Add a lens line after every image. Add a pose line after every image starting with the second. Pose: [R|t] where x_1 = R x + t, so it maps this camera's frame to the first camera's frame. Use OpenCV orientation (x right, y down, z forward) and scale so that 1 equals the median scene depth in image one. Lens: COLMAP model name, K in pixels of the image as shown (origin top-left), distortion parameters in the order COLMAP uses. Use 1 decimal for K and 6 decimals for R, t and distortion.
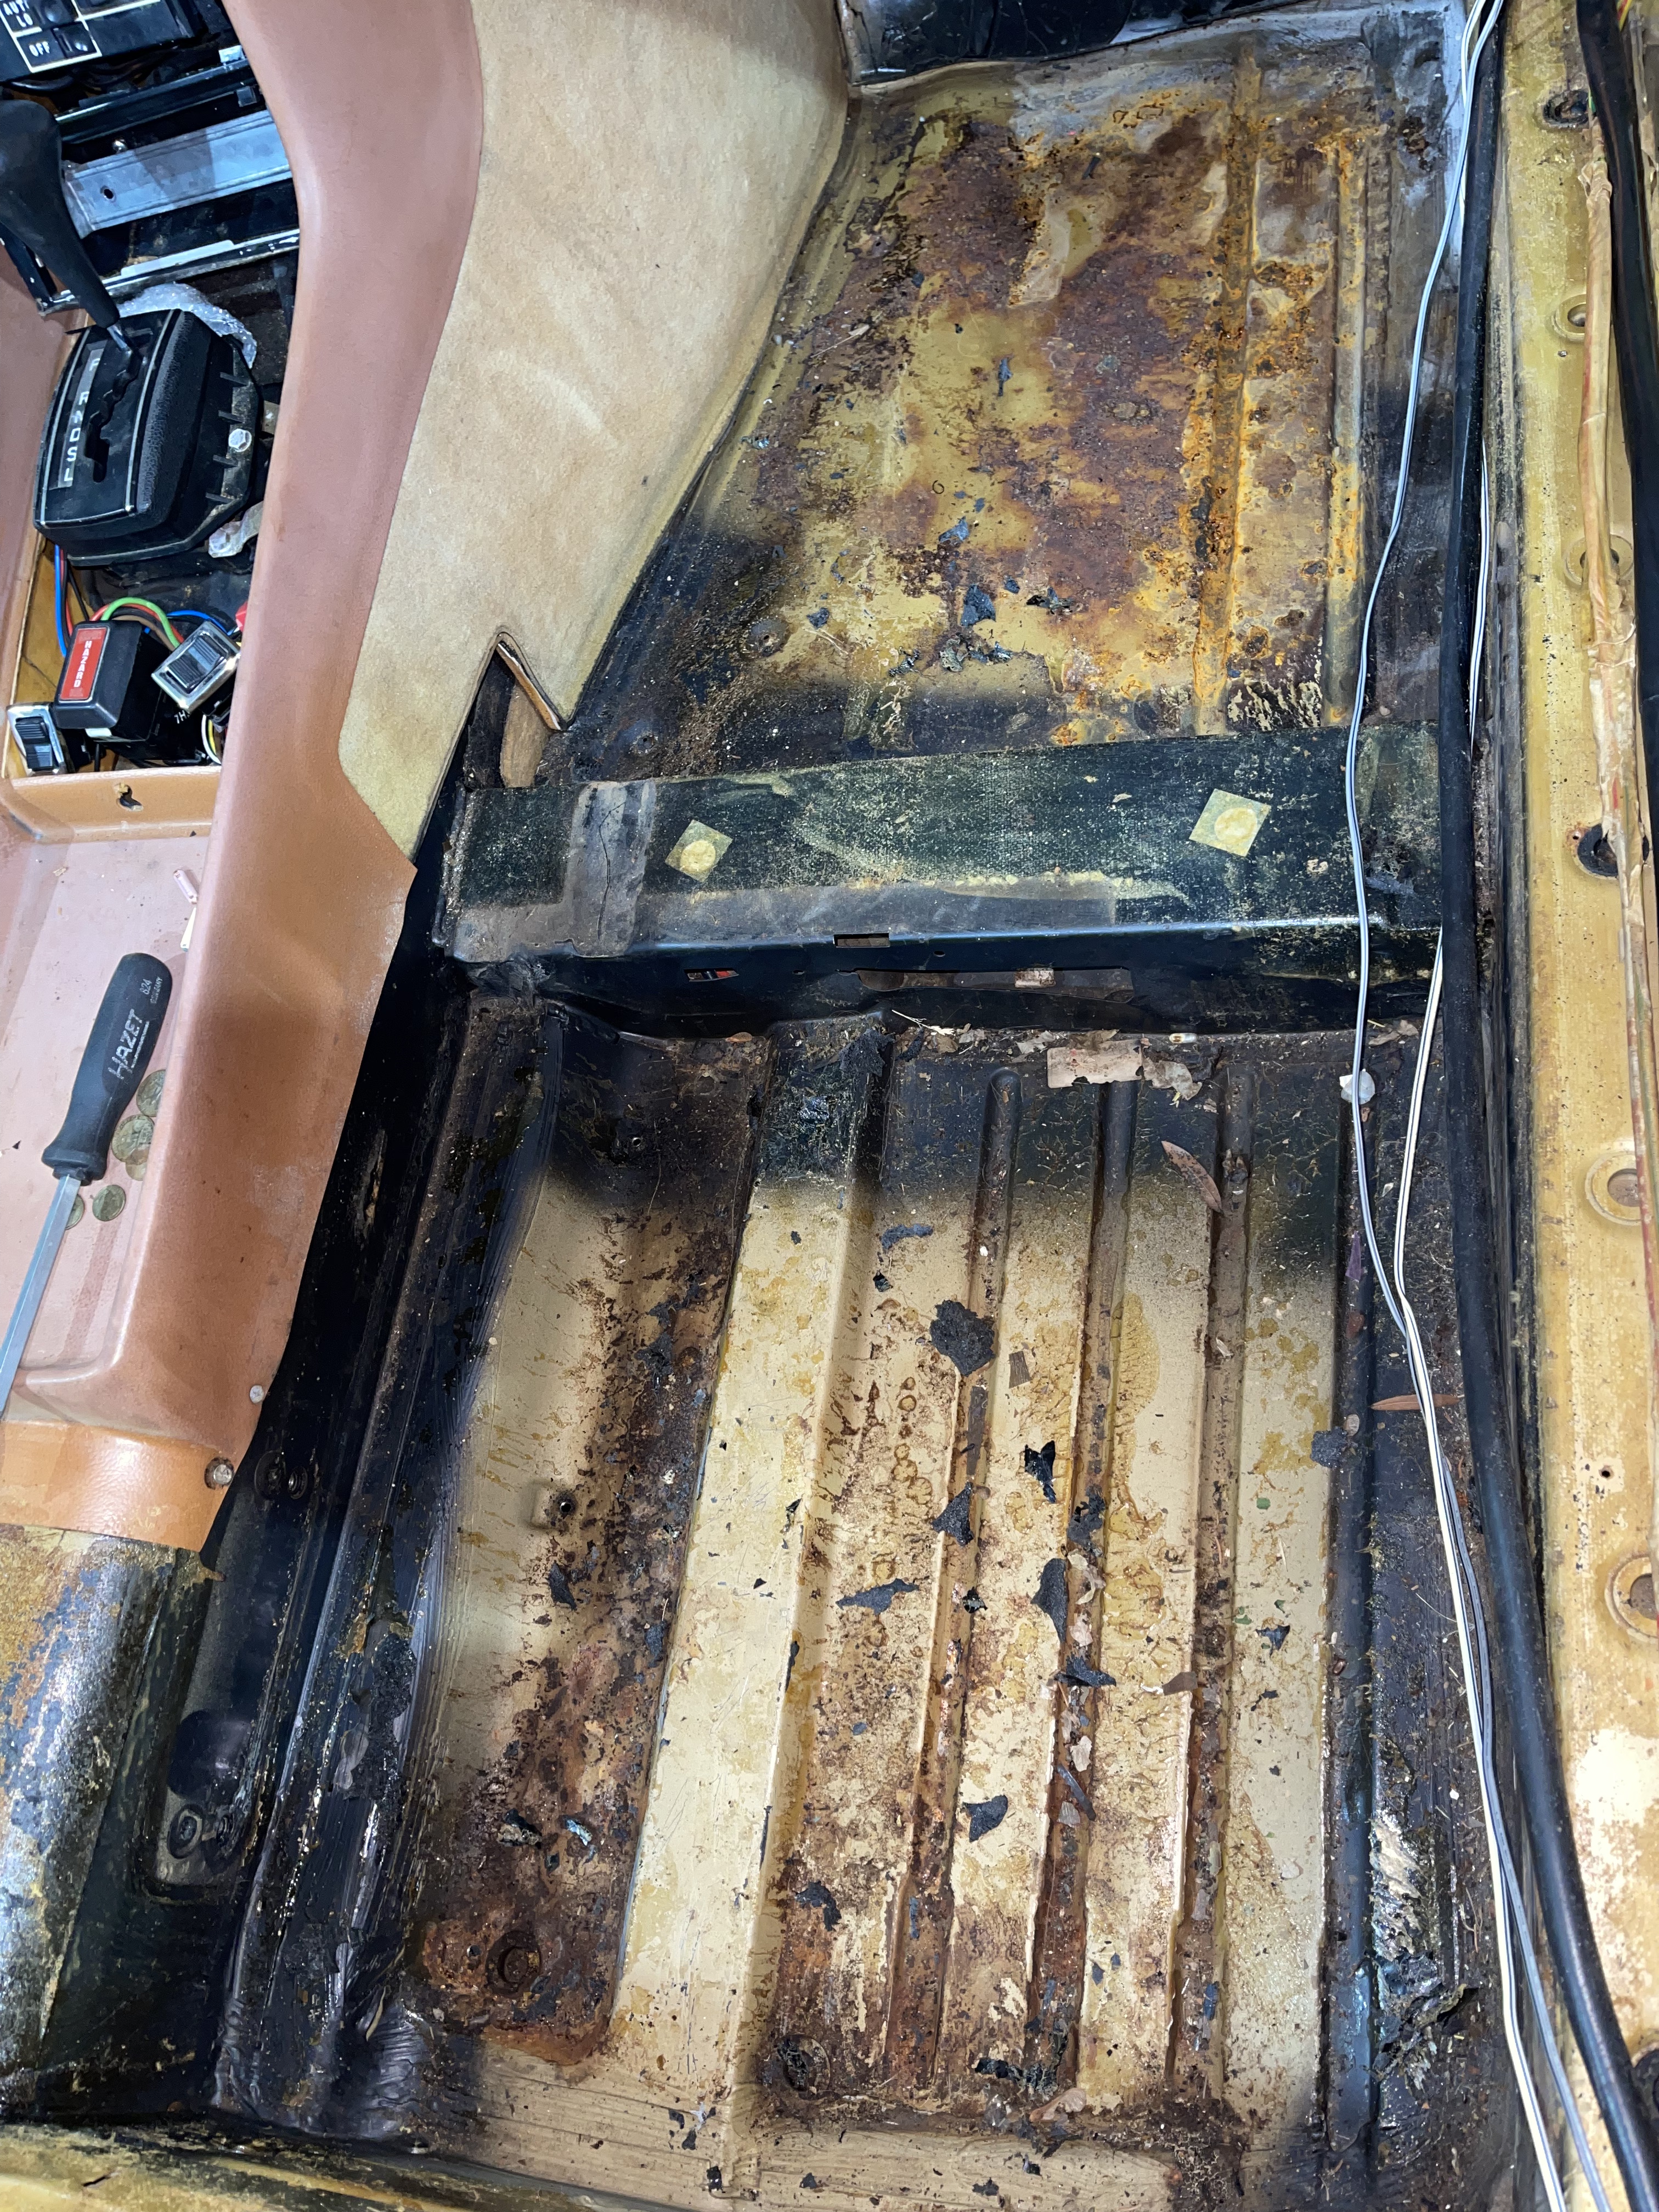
lens RADIAL K [[1581.8, 0, 829.5], [0, 1581.8, 1106.0], [0, 0, 1]] dist [0.044707, -0.057787]
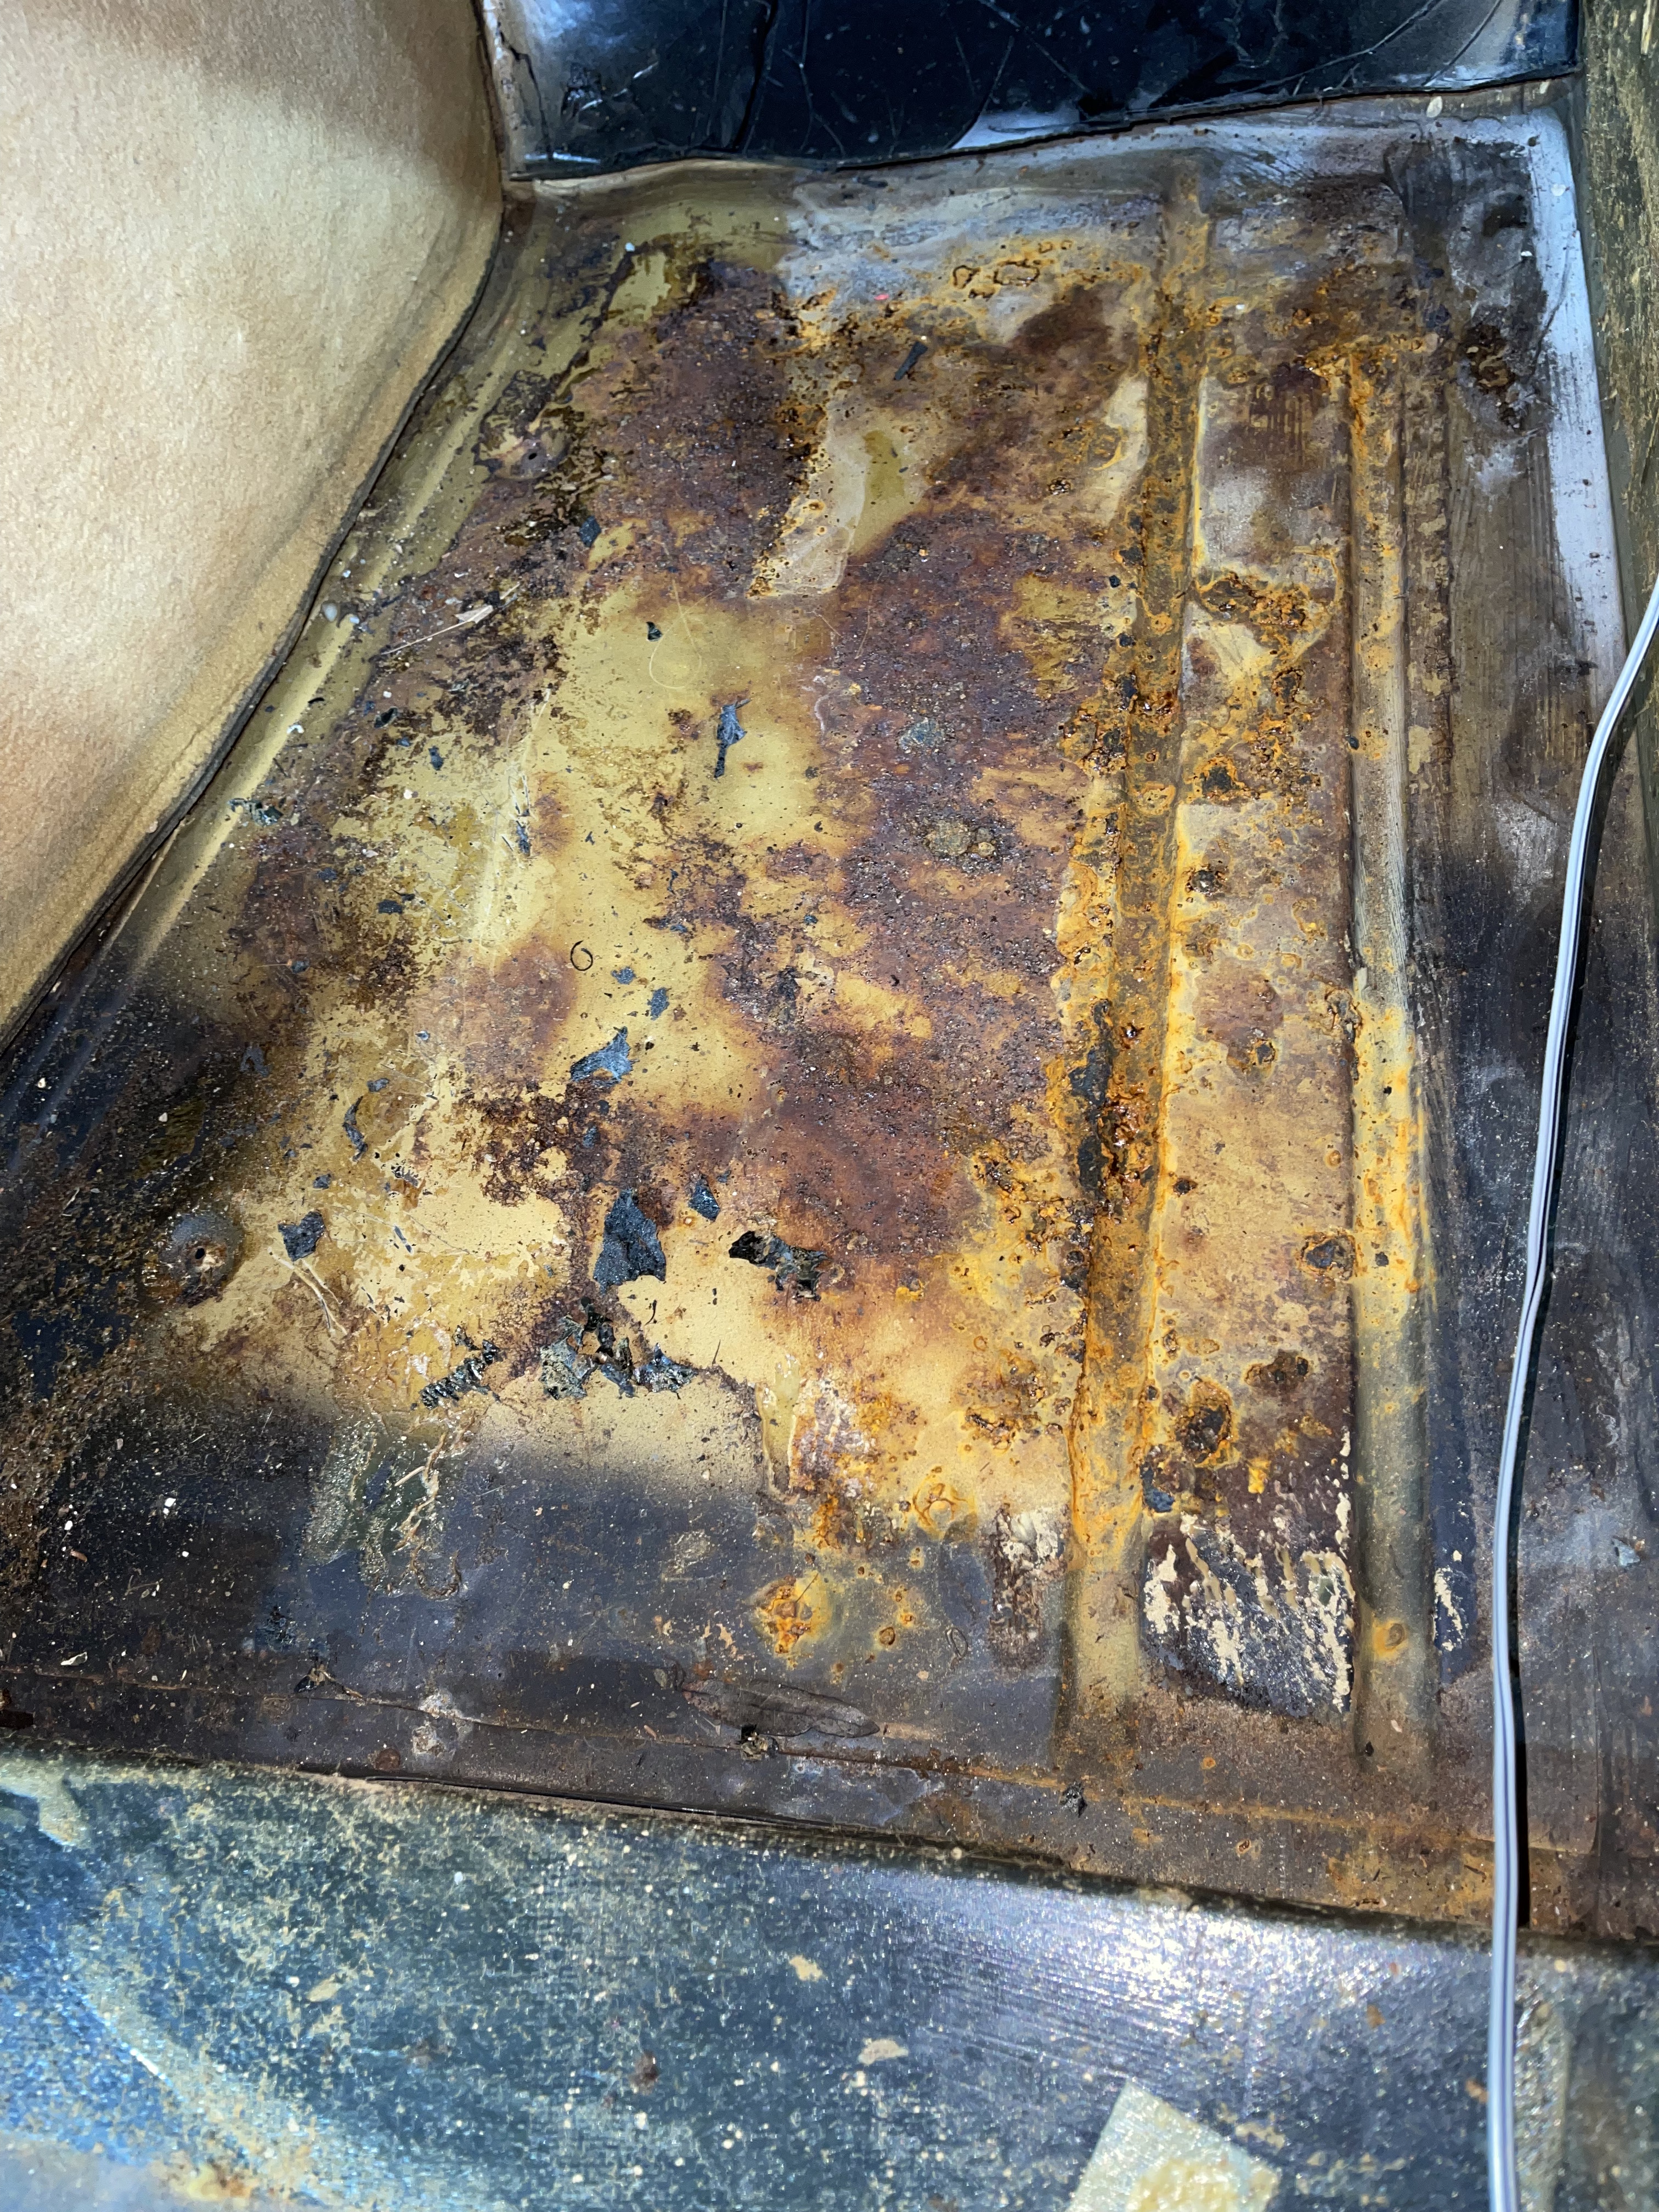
lens RADIAL K [[1673.8, 0, 829.5], [0, 1673.8, 1106.0], [0, 0, 1]] dist [0.042849, -0.032306]
pose [[0.994335, 0.044310, 0.096615, 0.099066], [-0.037345, 0.996651, -0.072745, -0.310799], [-0.099515, 0.068725, 0.992660, 0.474152]]
